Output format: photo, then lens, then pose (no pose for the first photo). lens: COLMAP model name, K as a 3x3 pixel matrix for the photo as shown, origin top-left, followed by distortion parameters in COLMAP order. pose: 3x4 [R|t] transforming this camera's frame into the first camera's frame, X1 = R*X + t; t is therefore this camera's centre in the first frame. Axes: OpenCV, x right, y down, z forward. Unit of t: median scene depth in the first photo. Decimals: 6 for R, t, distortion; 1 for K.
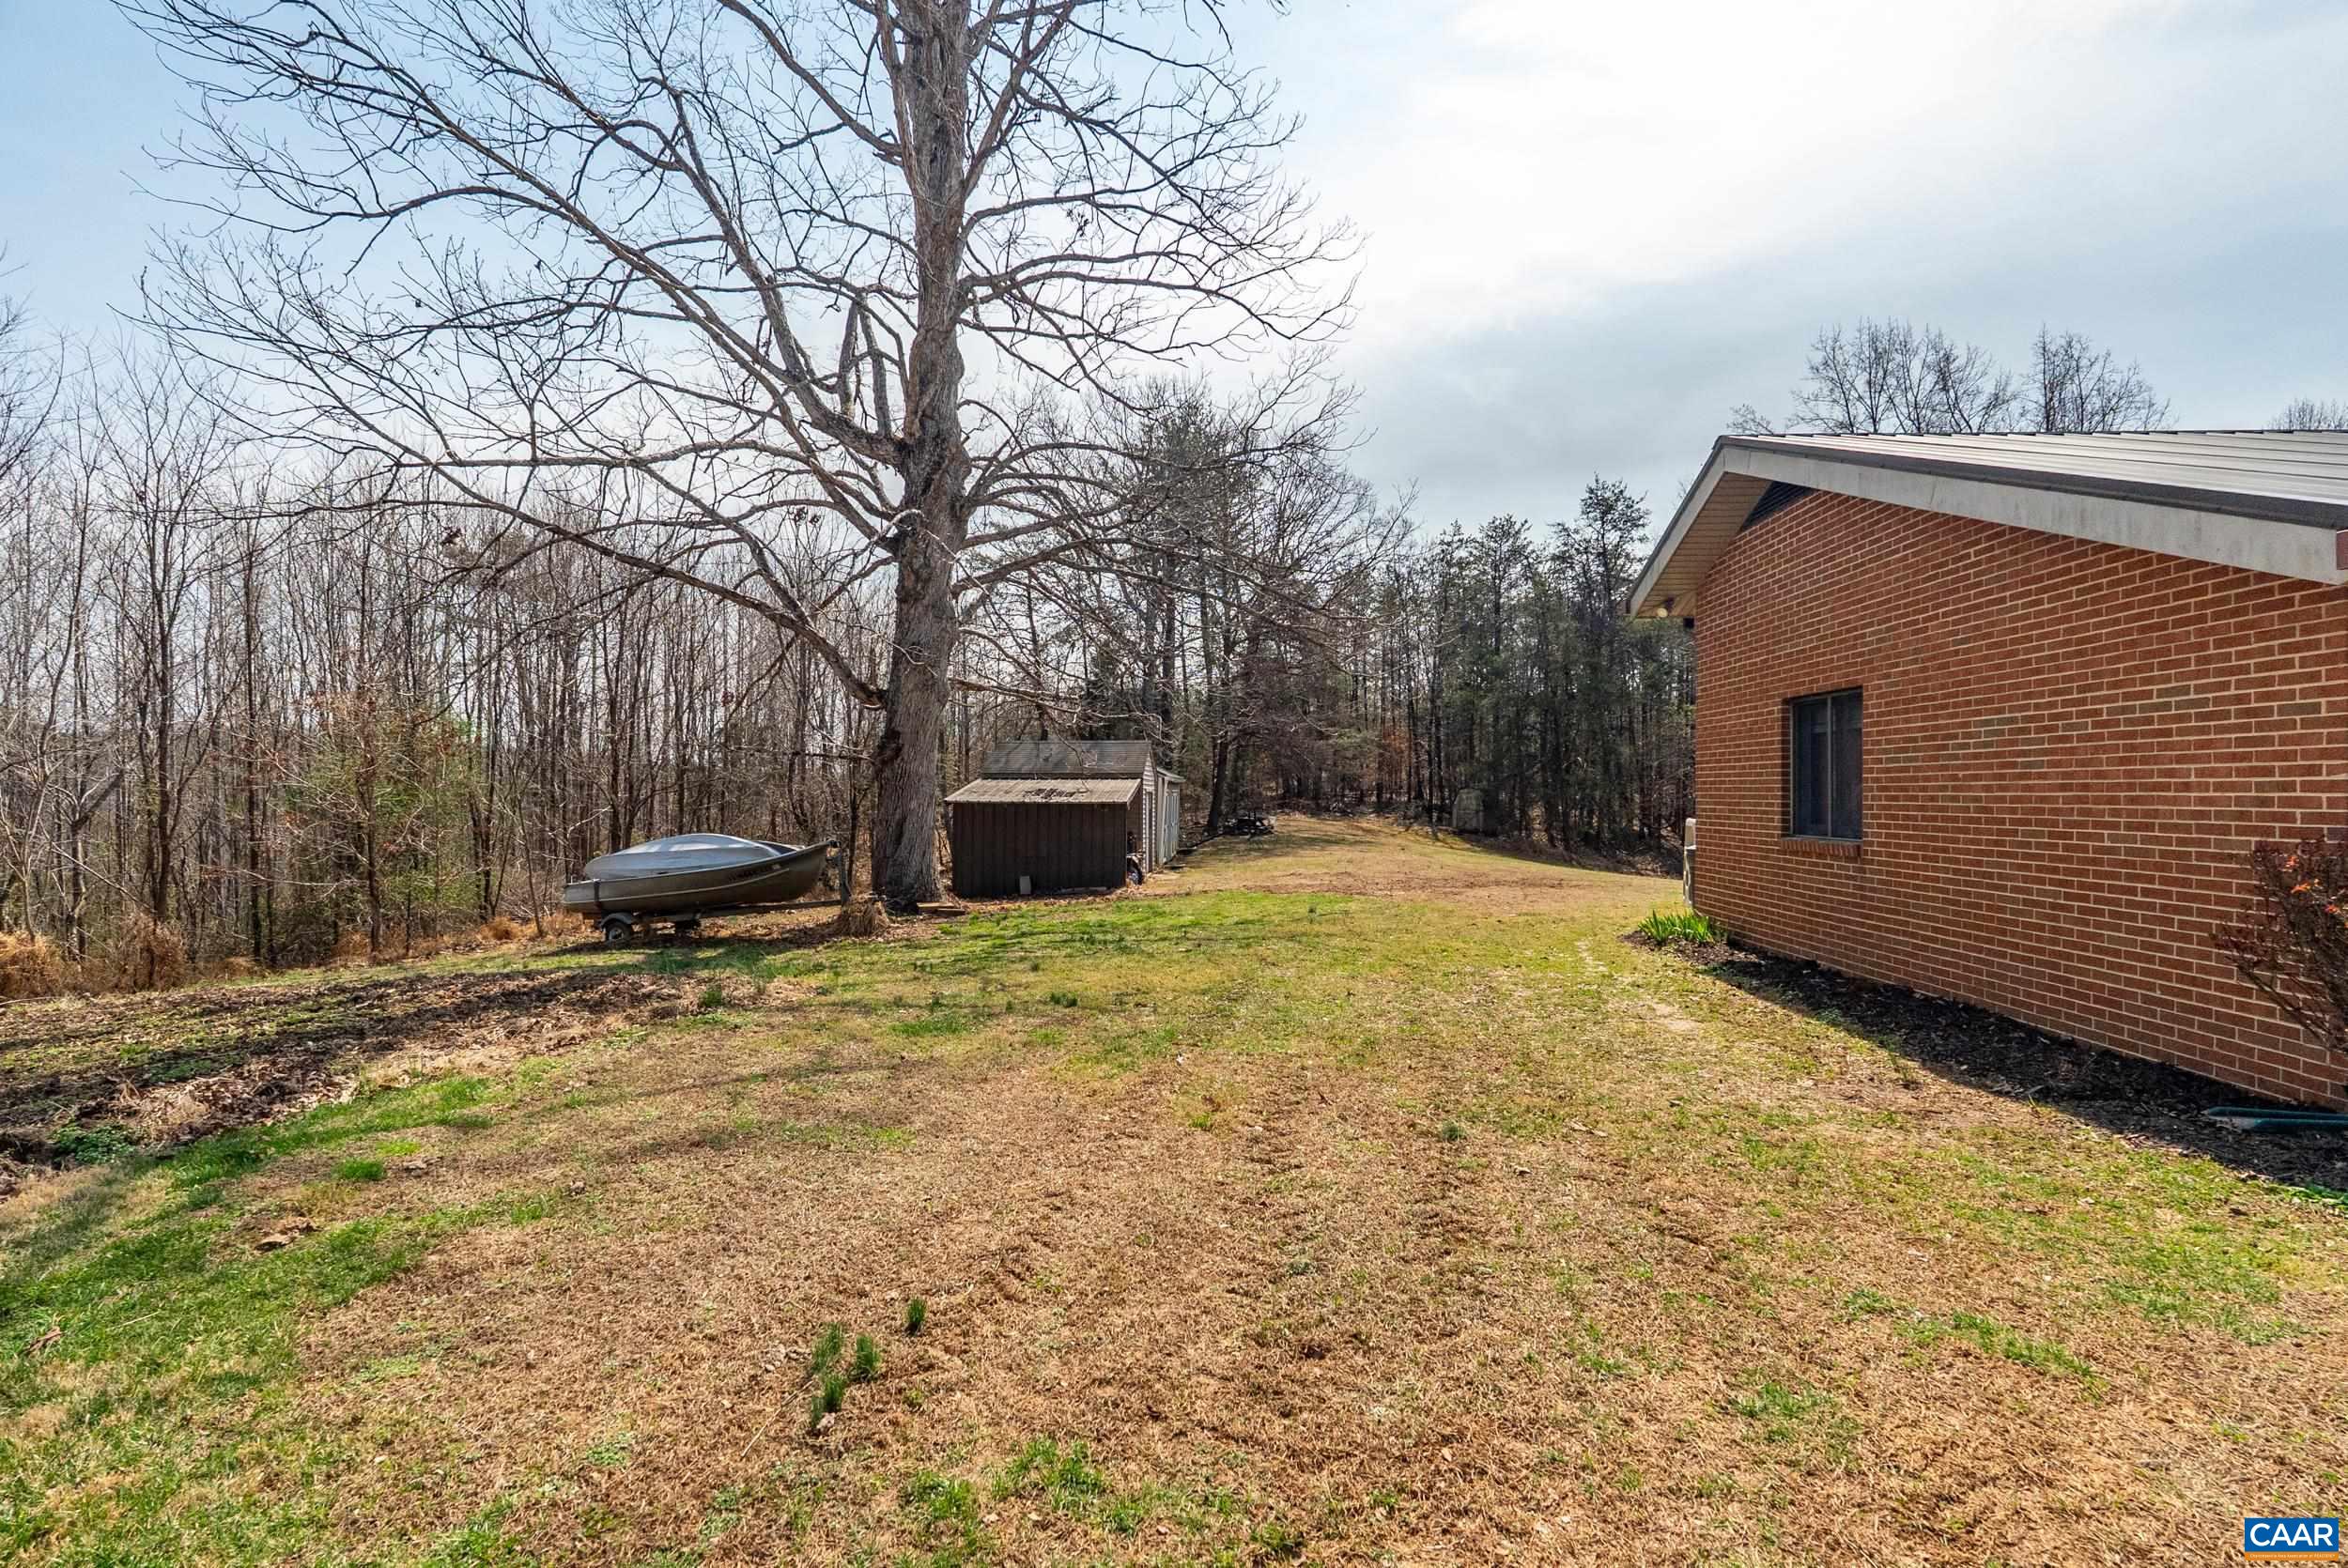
lens RADIAL K [[1064.1, 0, 1174.0], [0, 1064.1, 784.0], [0, 0, 1]] dist [-0.006631, 0.000209]
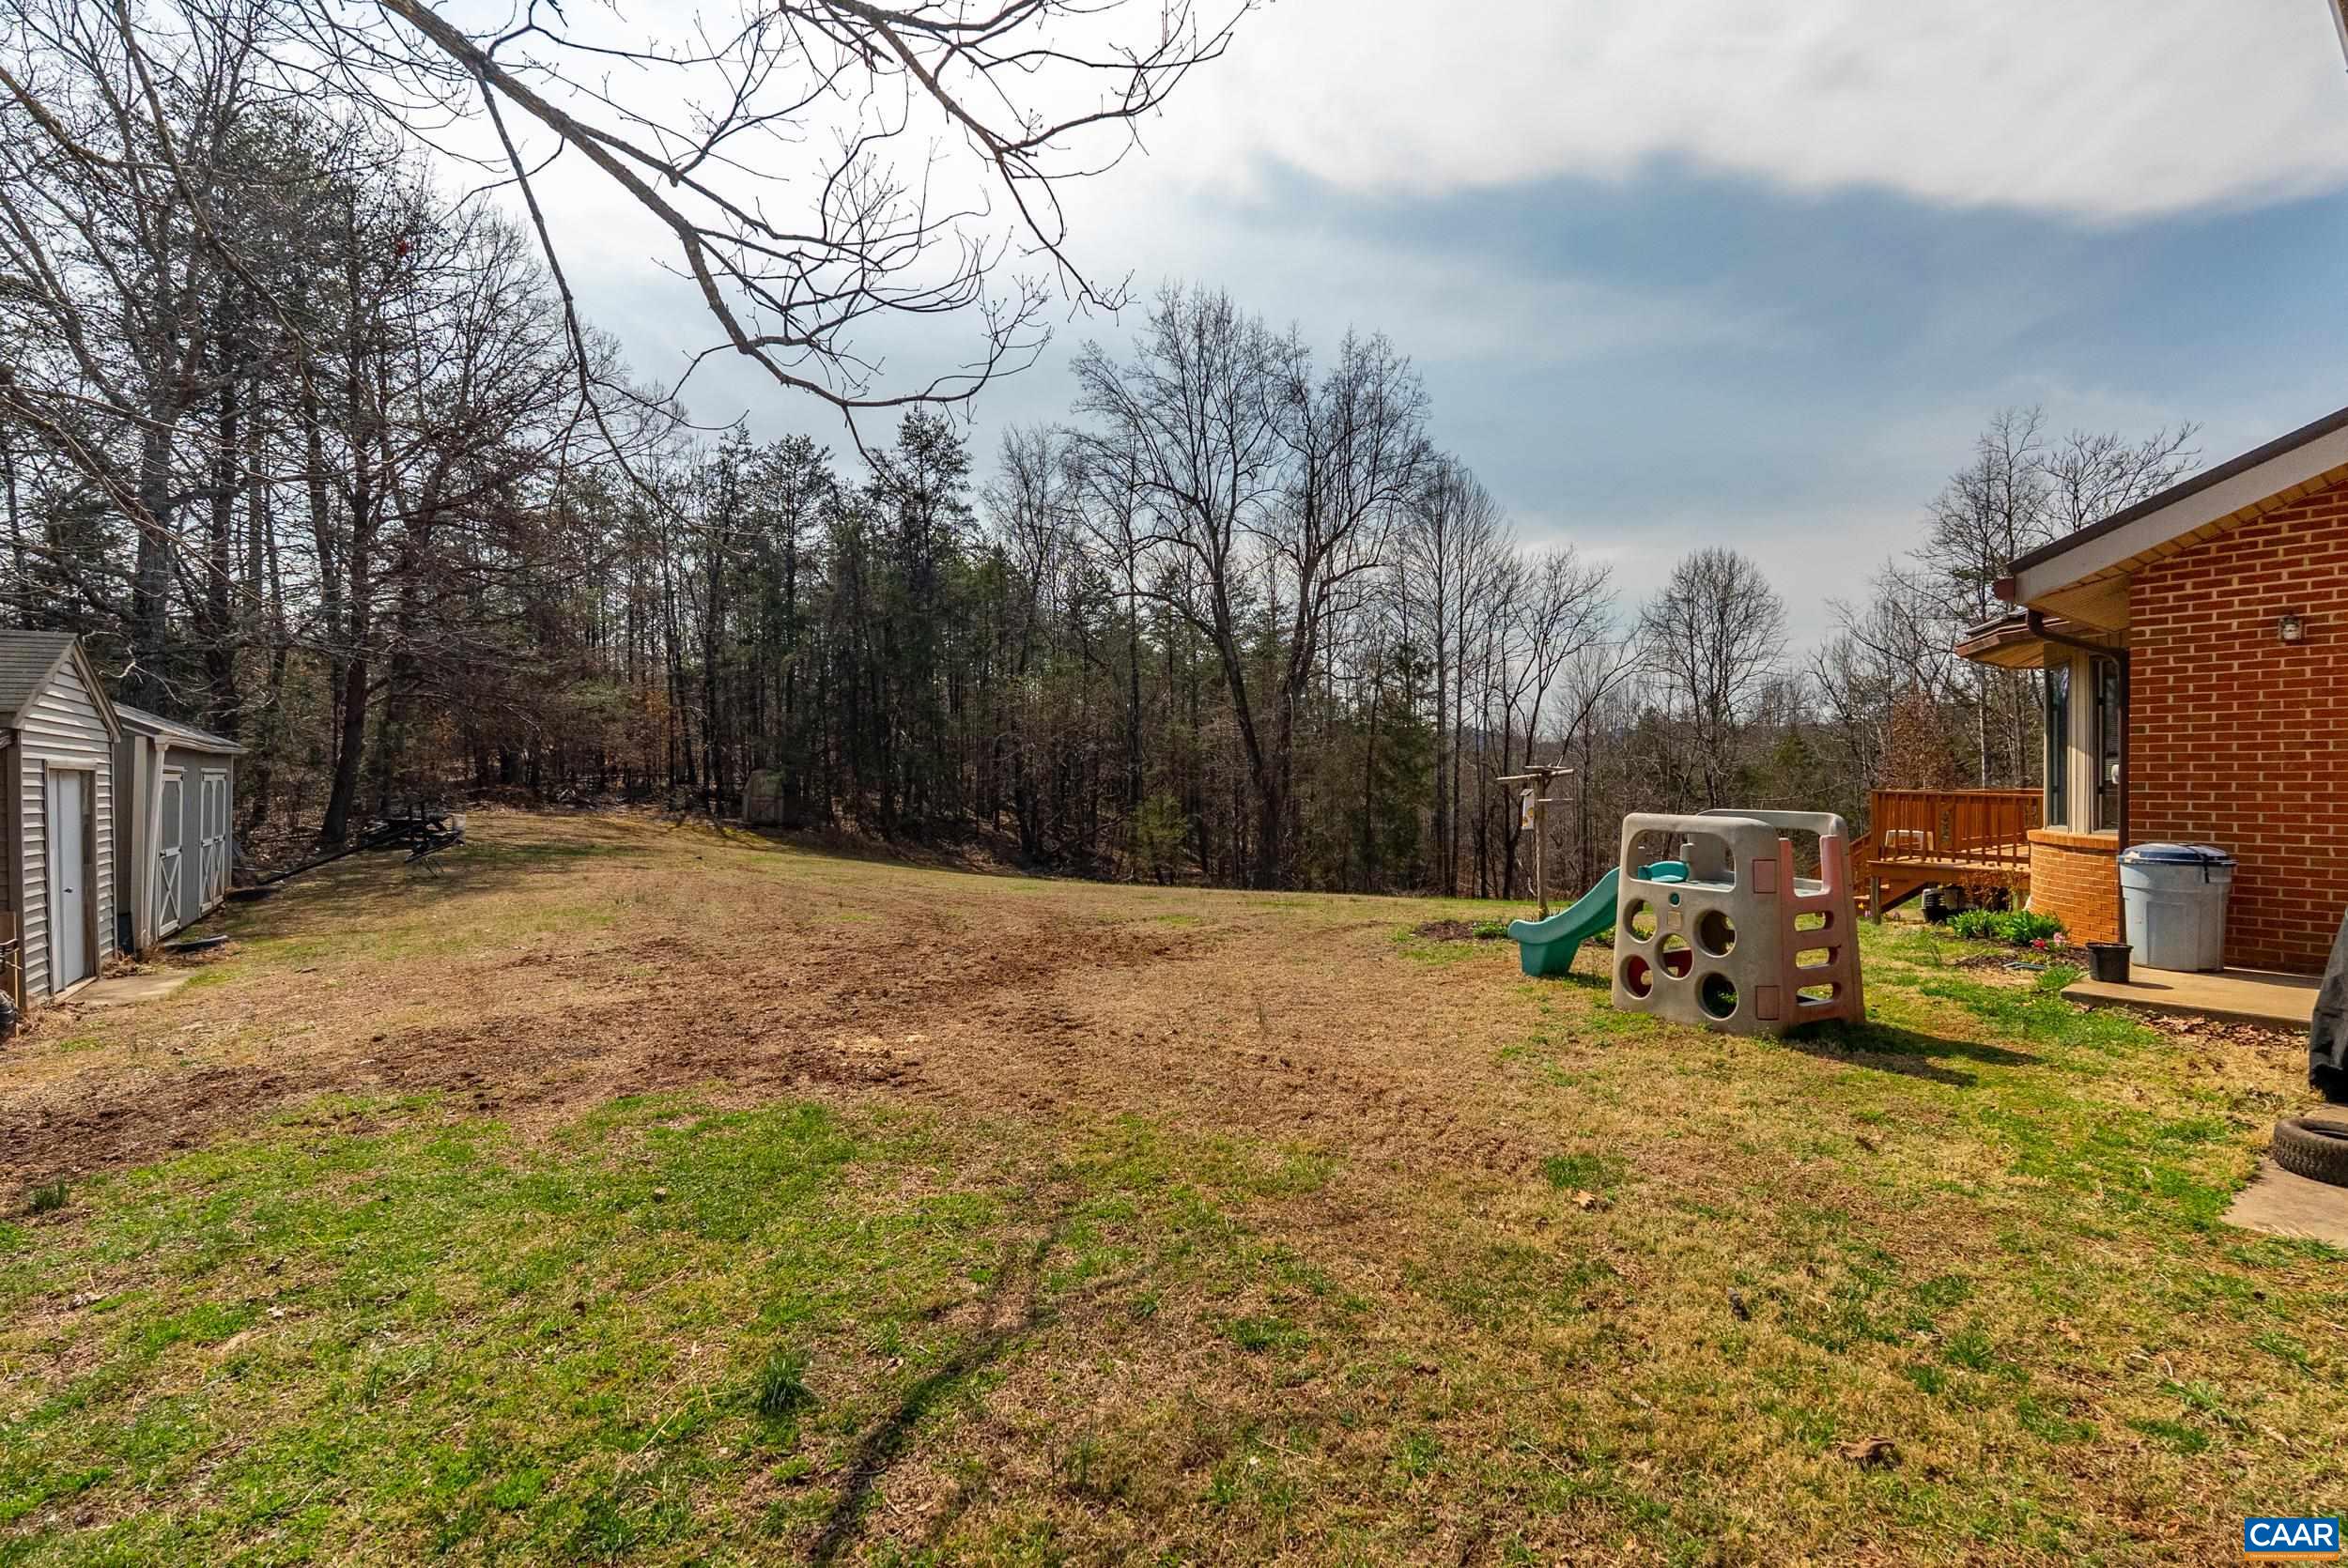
lens RADIAL K [[1032.5, 0, 1182.6], [0, 1032.5, 786.3], [0, 0, 1]] dist [-0.004713, 0.000364]
pose [[0.759898, -0.011501, 0.649940, 0.018579], [0.000271, 0.999849, 0.017376, 0.003520], [-0.650042, -0.013027, 0.759787, 0.224551]]
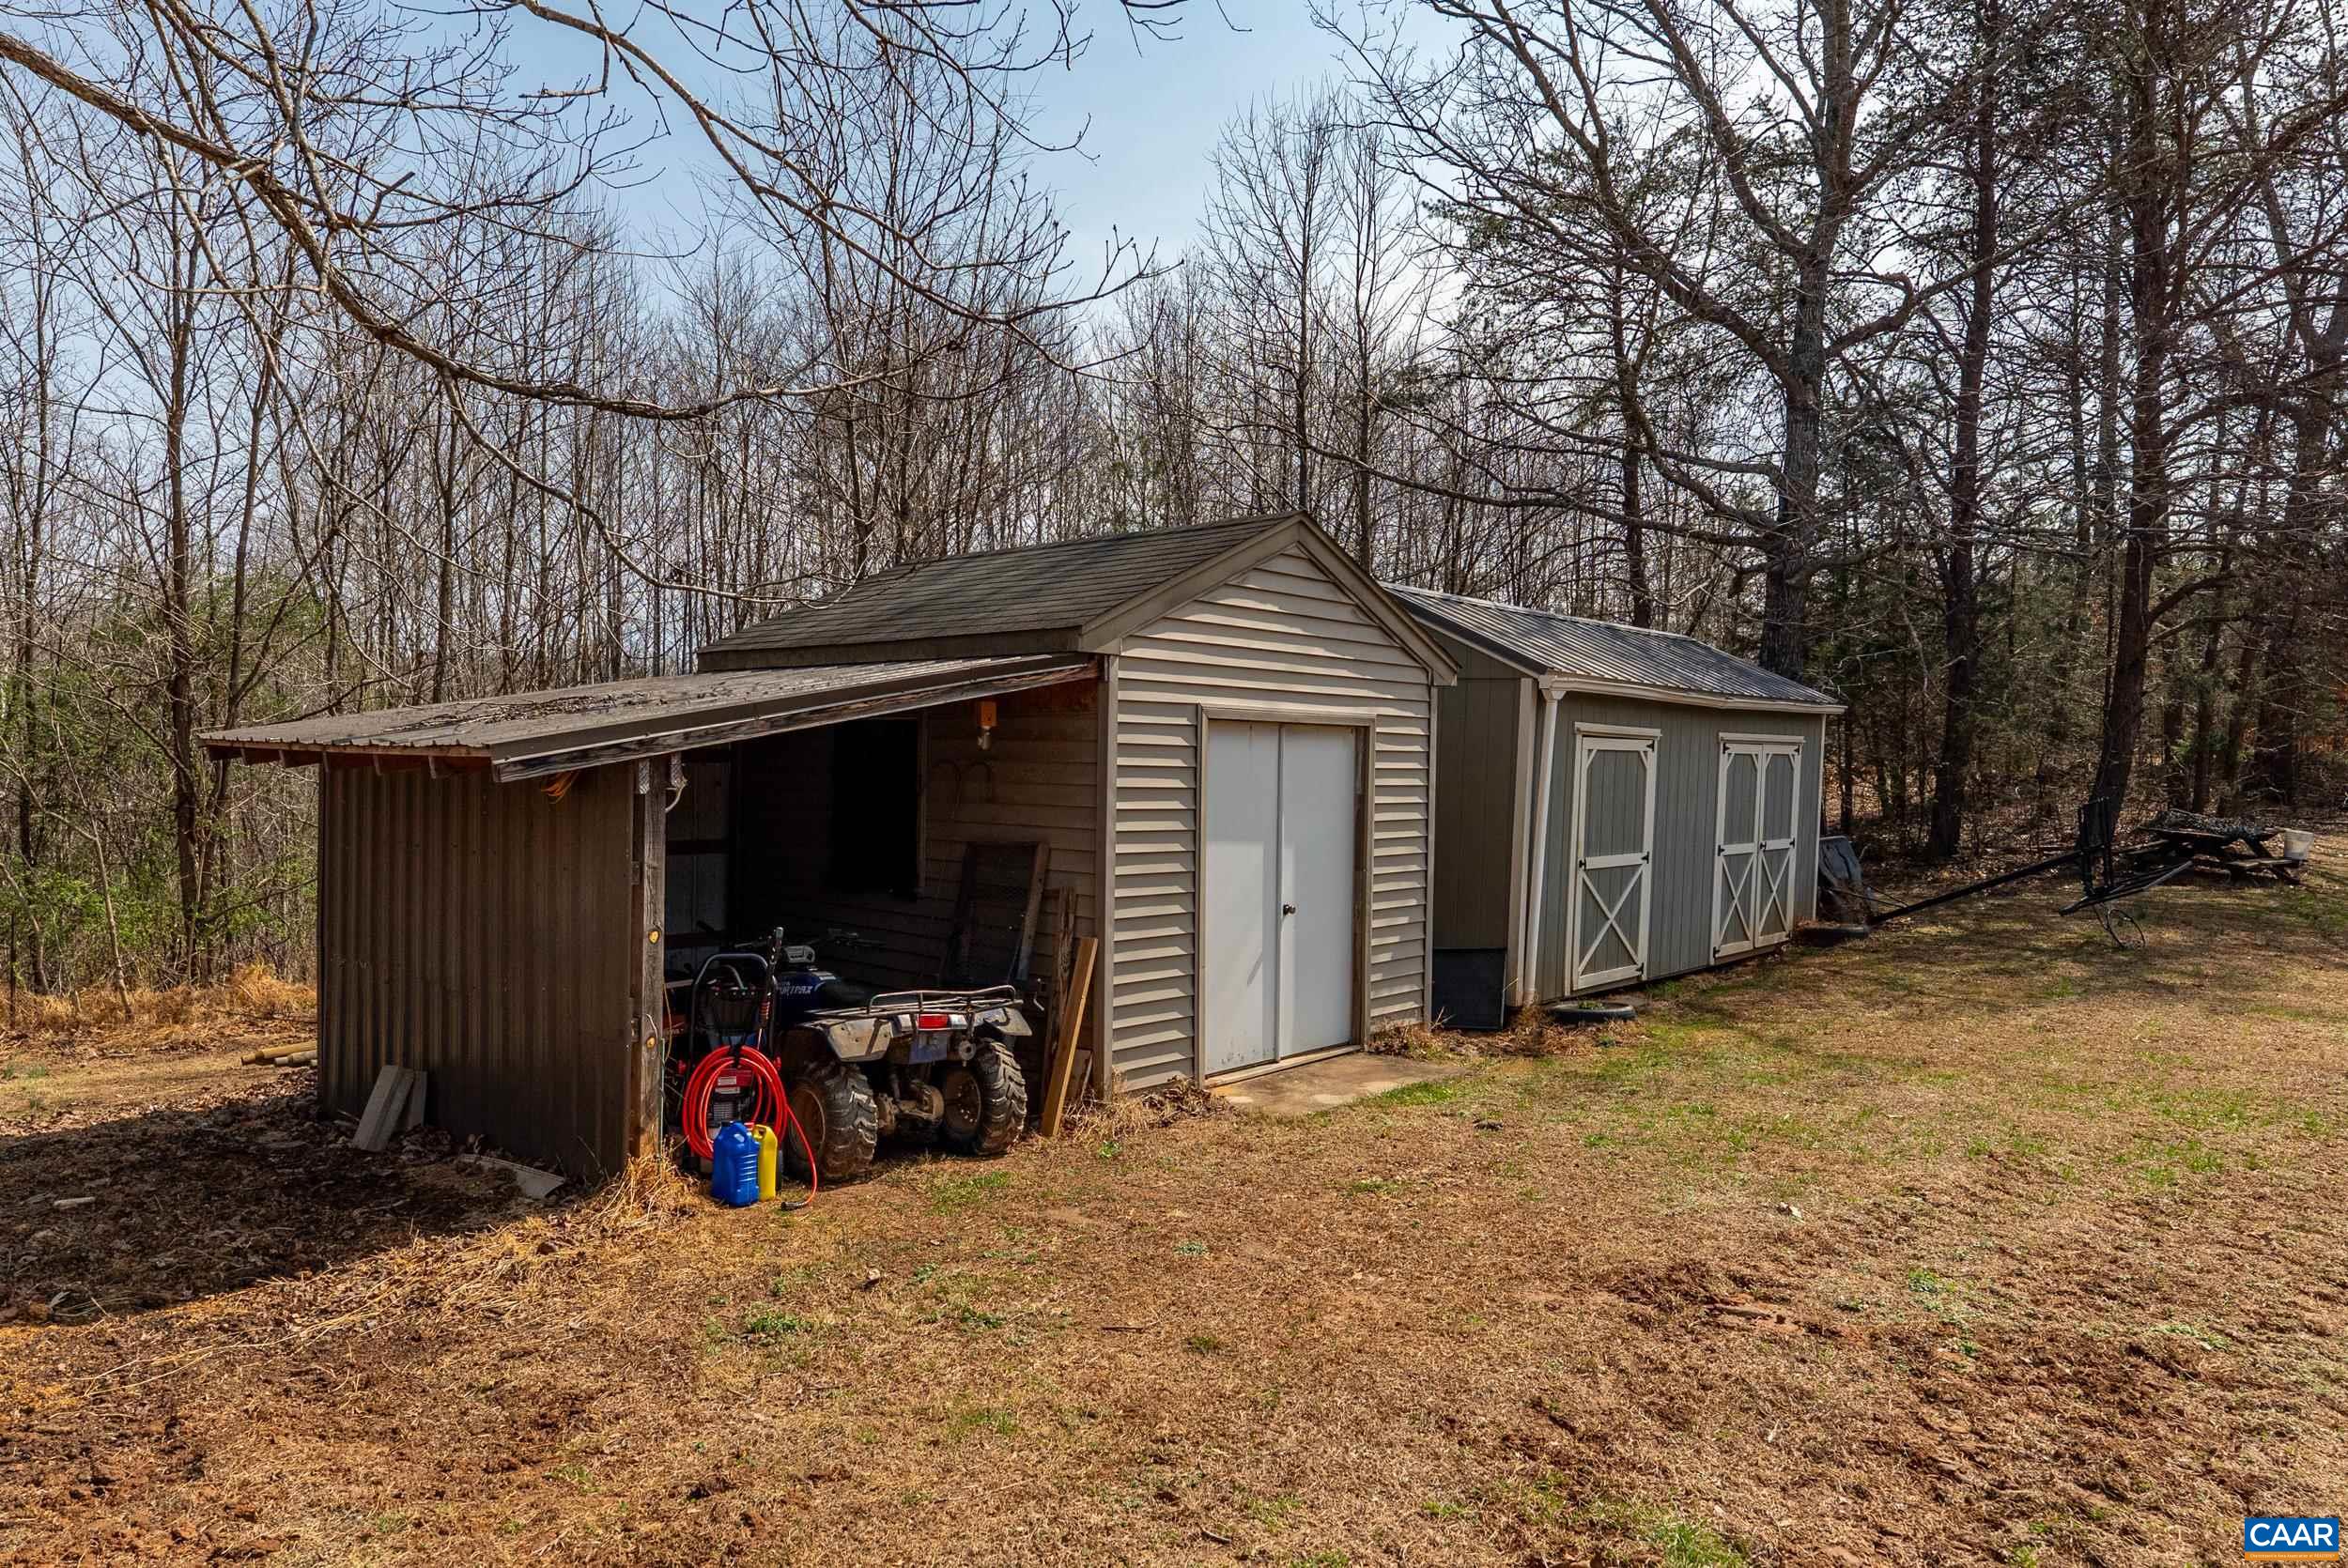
lens RADIAL K [[1446.5, 0, 1170.0], [0, 1446.5, 744.5], [0, 0, 1]] dist [0.002252, 0.001106]
pose [[0.787170, 0.014944, -0.616555, 0.069476], [-0.014275, 0.999880, 0.006010, 0.005102], [0.616571, 0.004070, 0.787289, 0.333395]]
